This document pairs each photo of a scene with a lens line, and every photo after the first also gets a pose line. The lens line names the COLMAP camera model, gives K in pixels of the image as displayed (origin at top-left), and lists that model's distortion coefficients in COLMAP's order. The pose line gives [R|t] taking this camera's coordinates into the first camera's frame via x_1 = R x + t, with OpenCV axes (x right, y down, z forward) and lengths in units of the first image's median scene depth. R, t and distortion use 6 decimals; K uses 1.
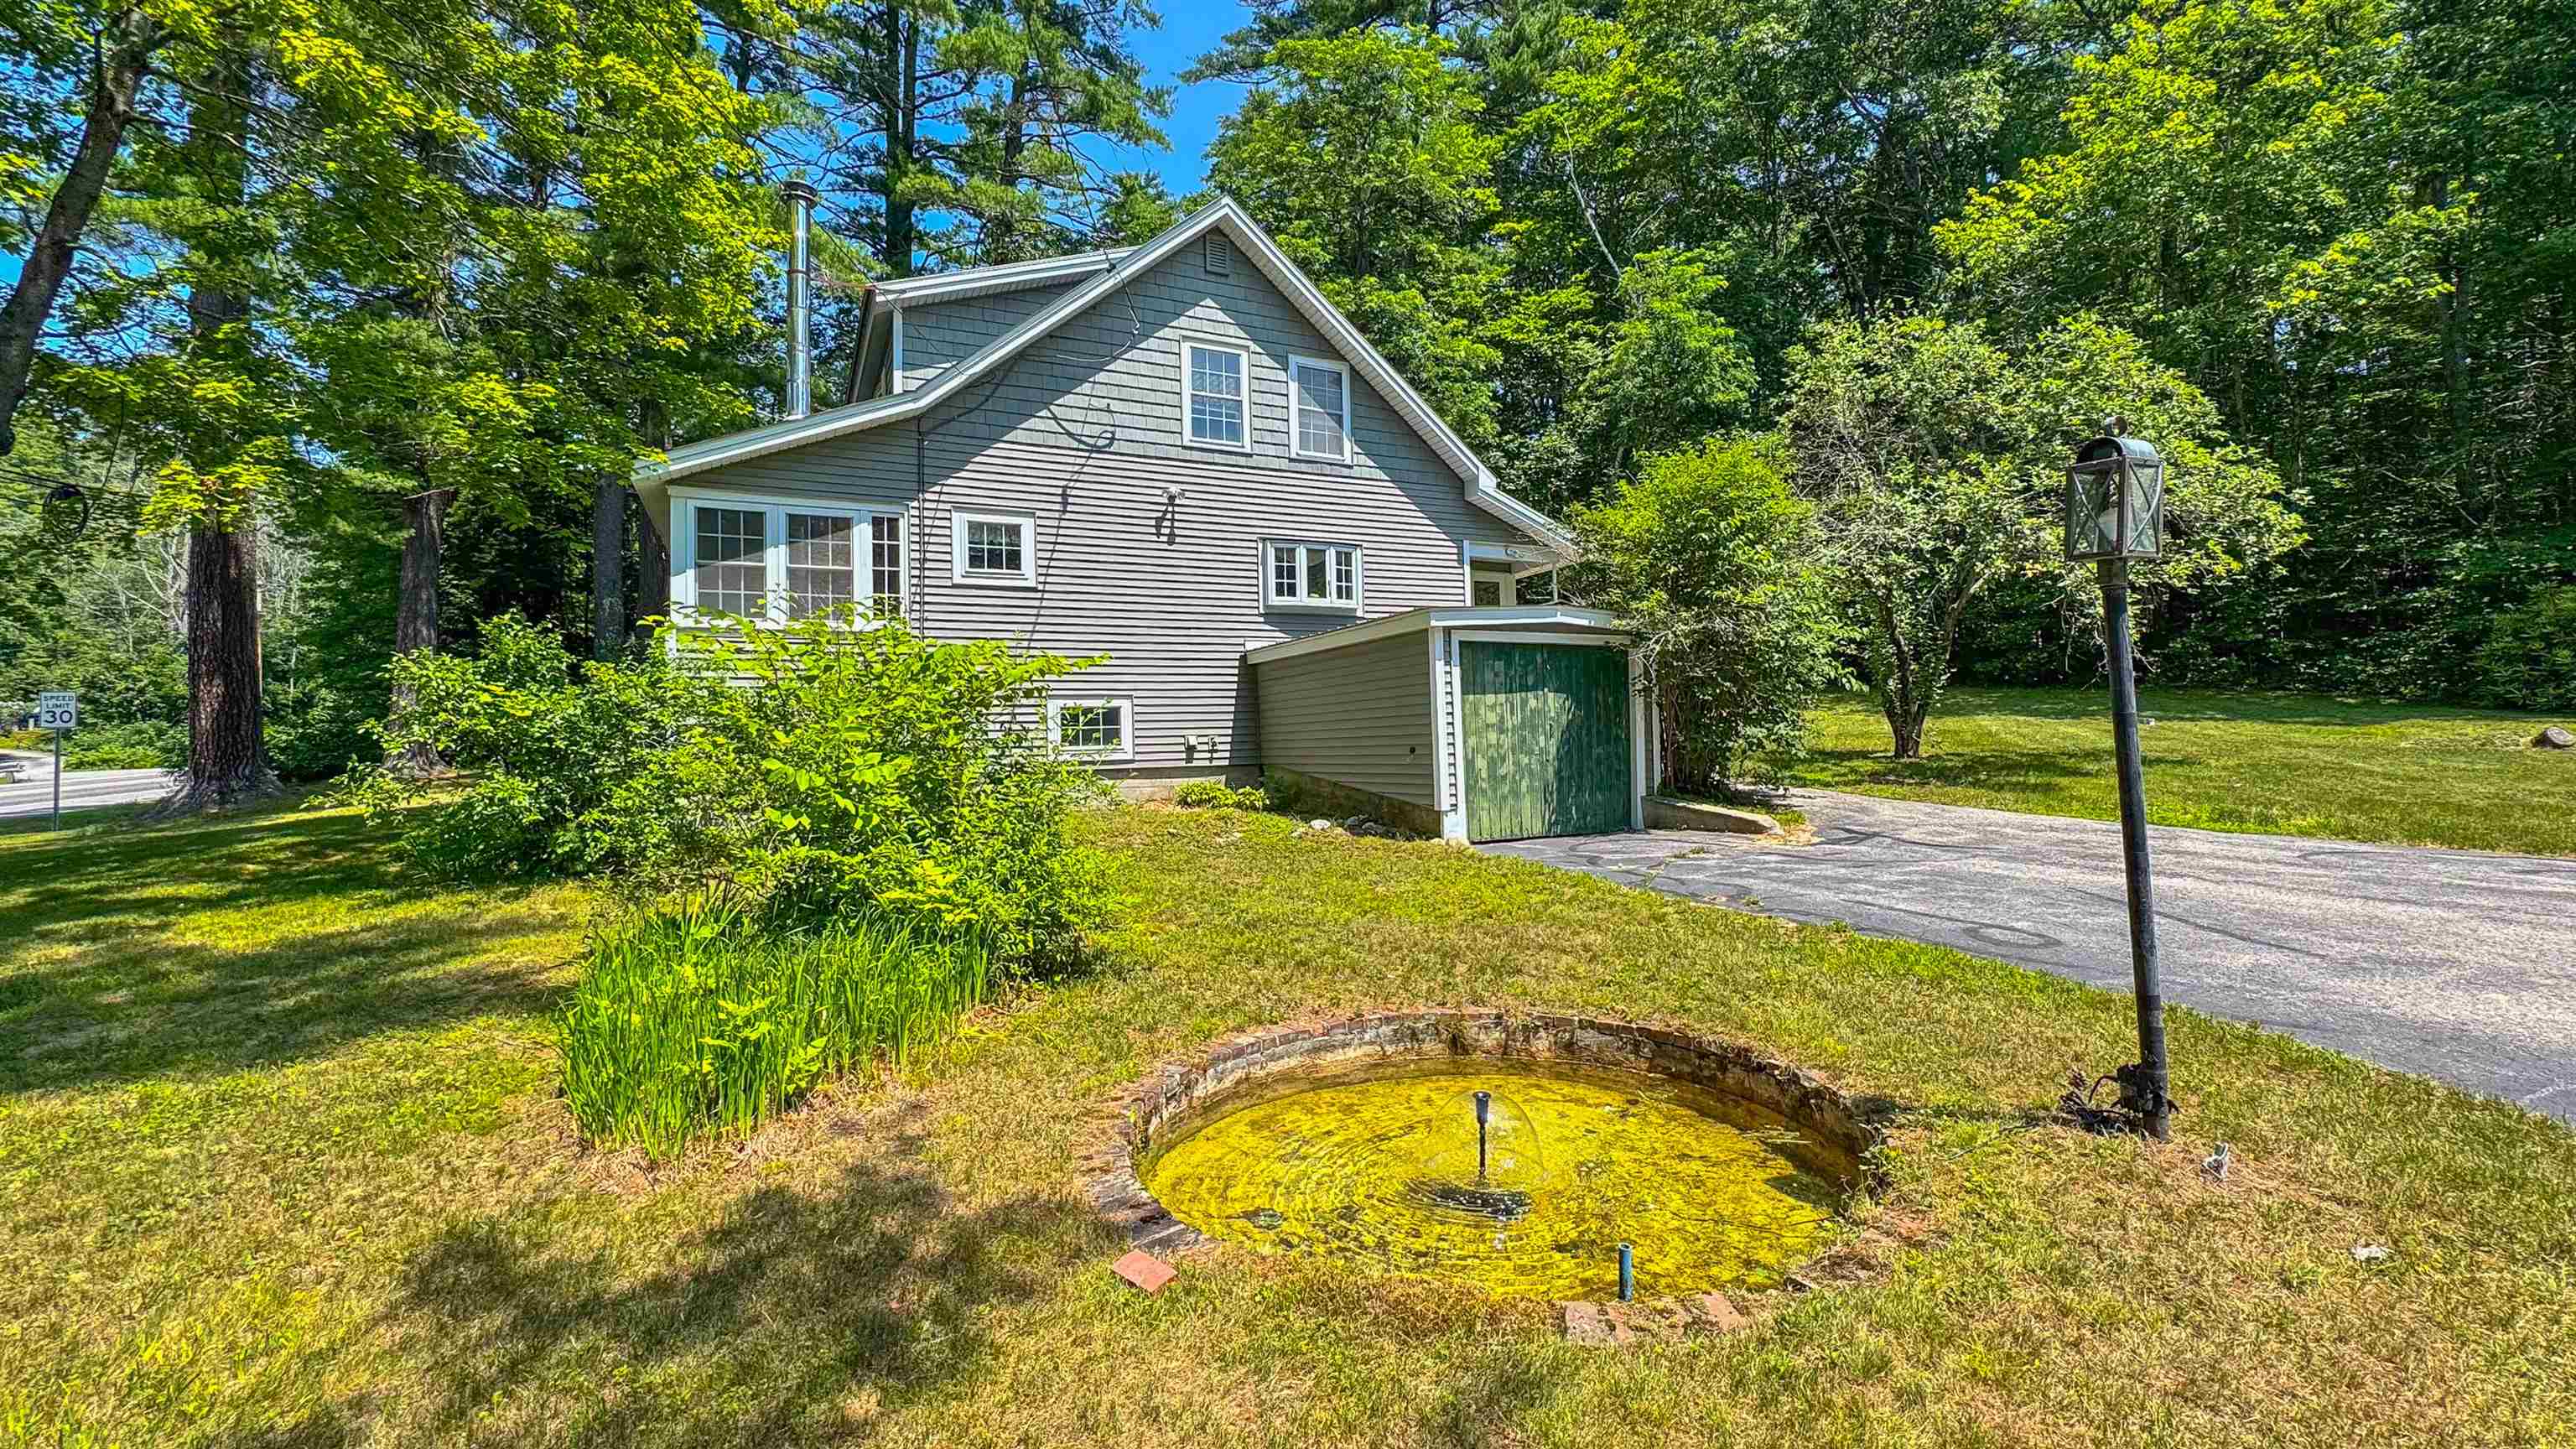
lens RADIAL K [[1055.1, 0, 1276.3], [0, 1055.1, 713.3], [0, 0, 1]] dist [0.004136, 0.000730]
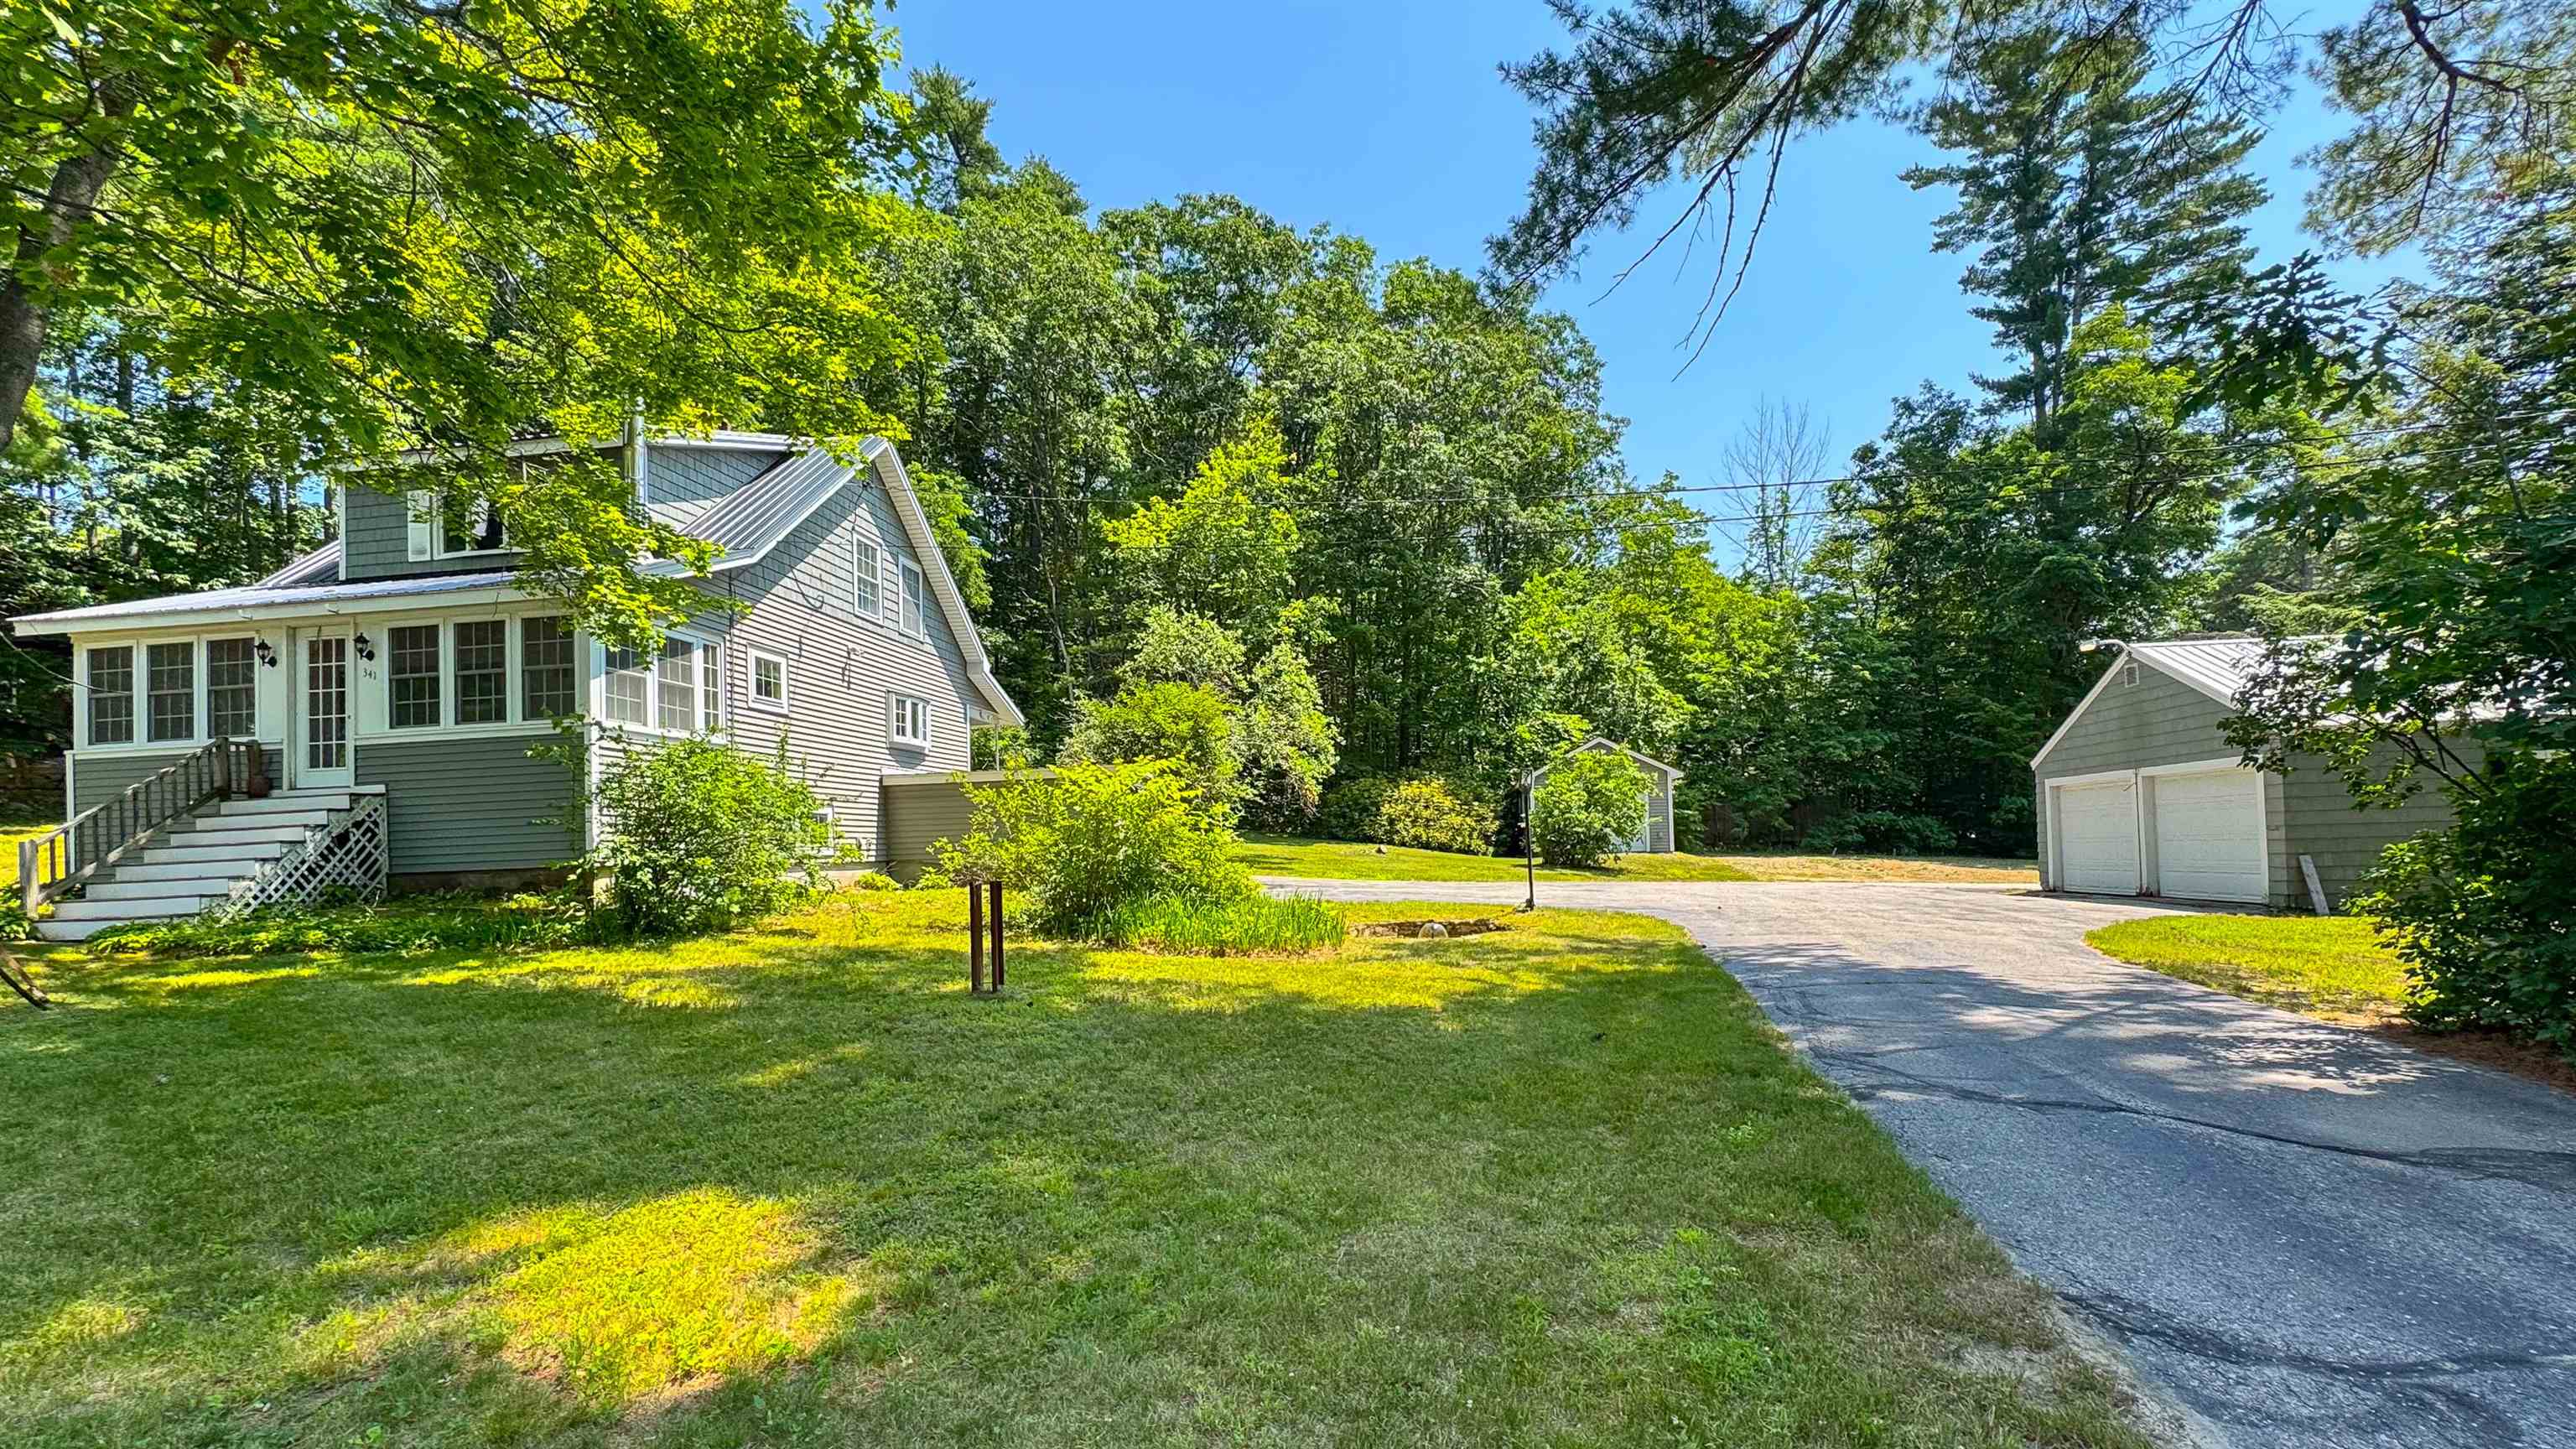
lens RADIAL K [[1109.2, 0, 1303.4], [0, 1109.2, 829.8], [0, 0, 1]] dist [-0.000667, 0.000470]
pose [[0.567493, 0.034554, 0.822653, -0.888822], [-0.021196, 0.999401, -0.027356, 0.036750], [-0.823105, -0.001912, 0.567885, -0.227641]]
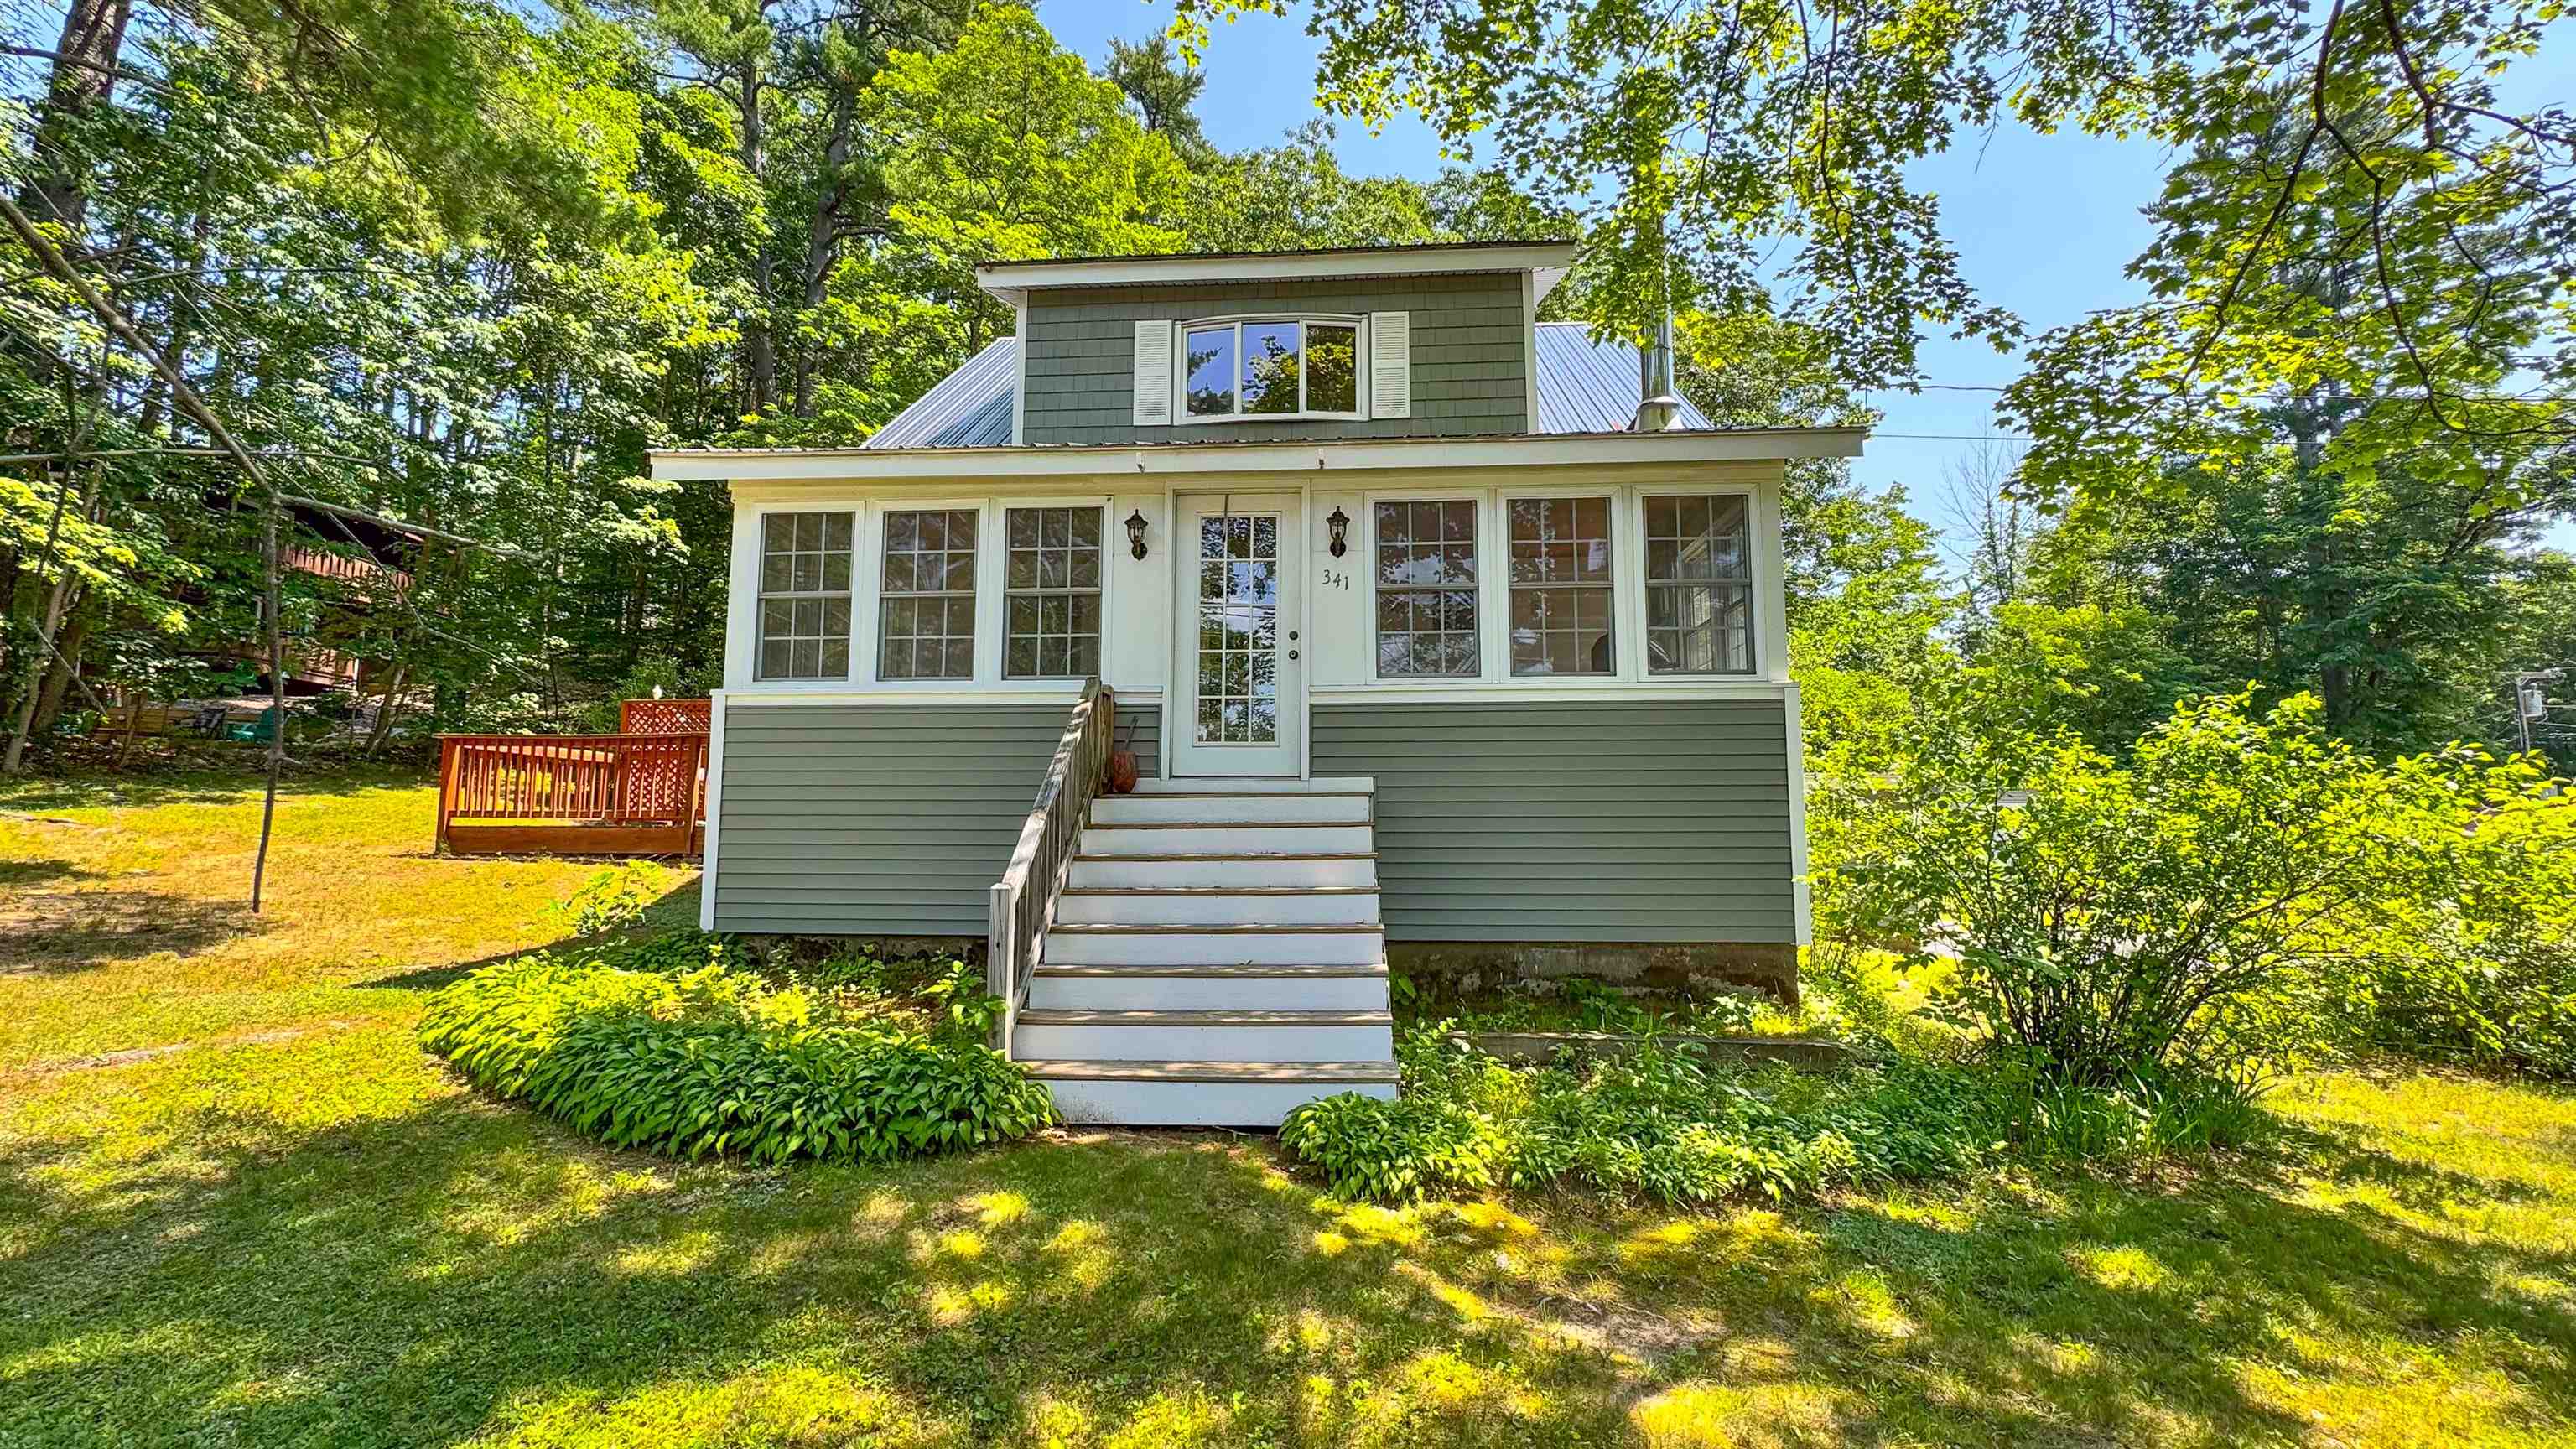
lens RADIAL K [[1055.1, 0, 1296.6], [0, 1055.1, 711.2], [0, 0, 1]] dist [0.004136, 0.000730]
pose [[0.504613, 0.143795, 0.851286, -0.998887], [-0.057820, 0.989447, -0.132859, 0.024292], [-0.861407, 0.017822, 0.507602, 0.762809]]
